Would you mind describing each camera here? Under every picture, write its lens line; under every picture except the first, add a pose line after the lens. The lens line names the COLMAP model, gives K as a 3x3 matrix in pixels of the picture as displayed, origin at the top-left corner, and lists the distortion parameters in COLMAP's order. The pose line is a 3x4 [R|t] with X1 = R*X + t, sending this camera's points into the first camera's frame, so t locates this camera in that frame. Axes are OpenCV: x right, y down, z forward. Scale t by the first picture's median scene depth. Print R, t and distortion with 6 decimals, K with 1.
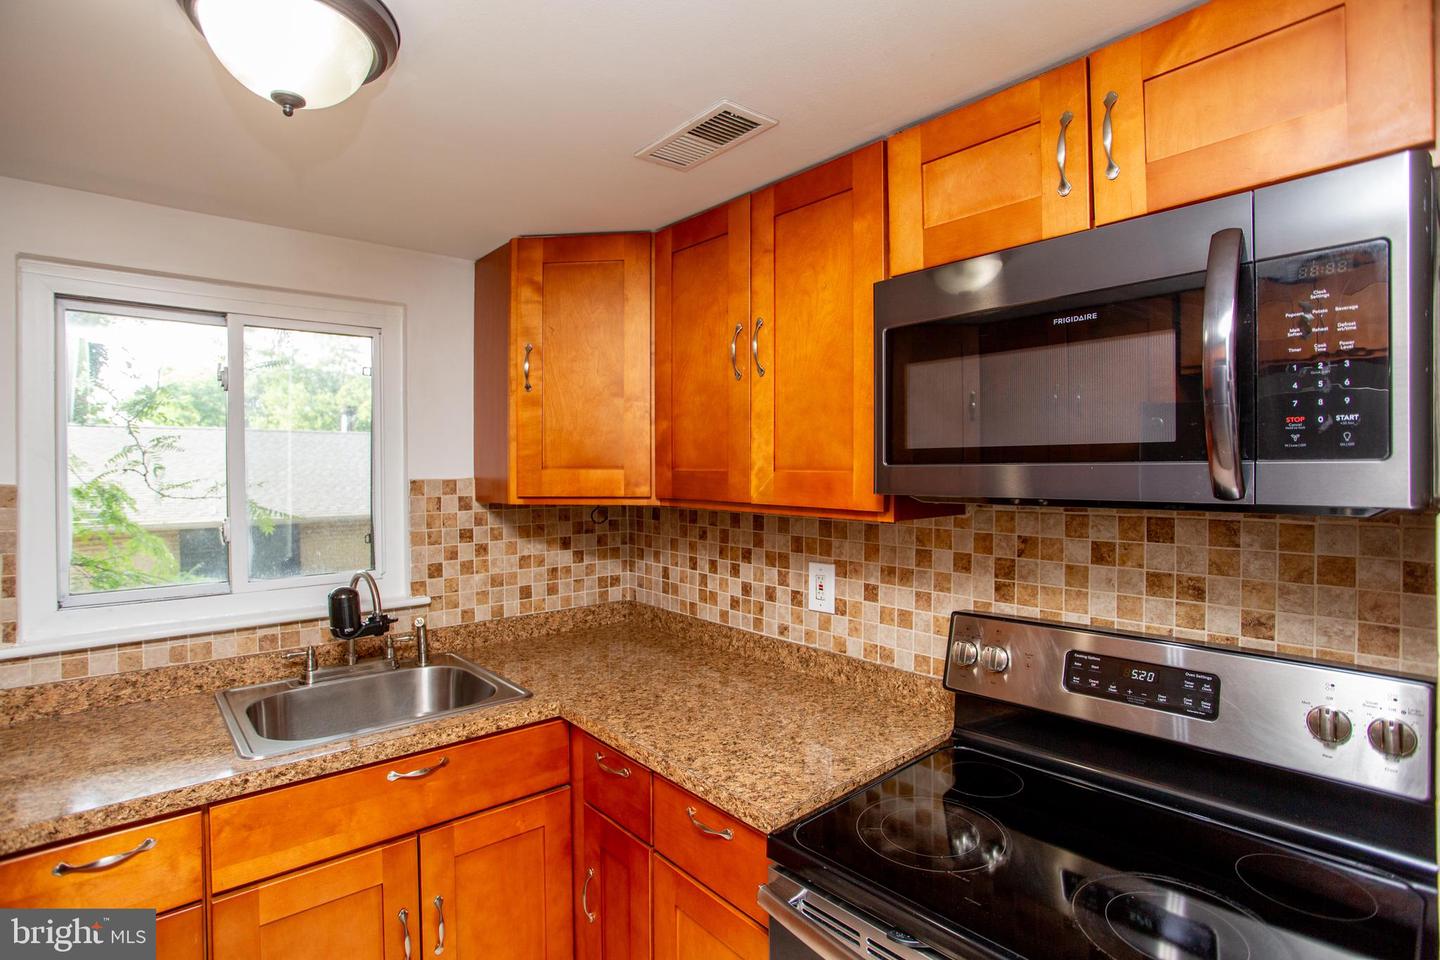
lens RADIAL K [[695.0, 0, 712.8], [0, 695.0, 474.8], [0, 0, 1]] dist [-0.078286, 0.032905]
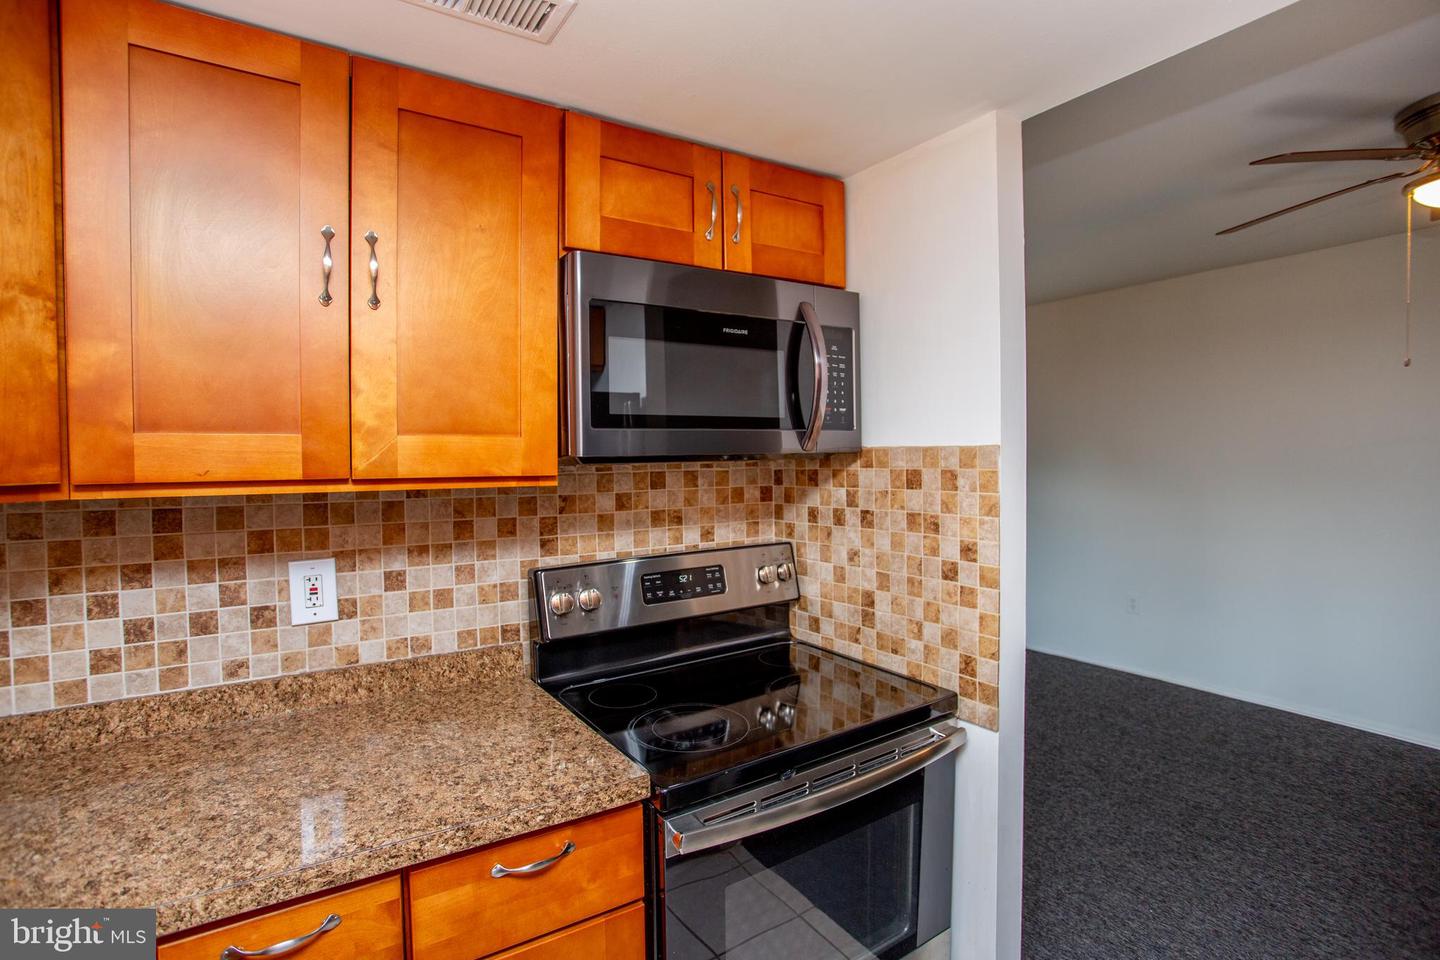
lens RADIAL K [[695.0, 0, 712.8], [0, 695.0, 474.8], [0, 0, 1]] dist [-0.078286, 0.032905]
pose [[0.139293, -0.028843, 0.989831, -0.621007], [0.018483, 0.999477, 0.026523, 0.026057], [-0.990079, 0.014601, 0.139753, 0.541181]]
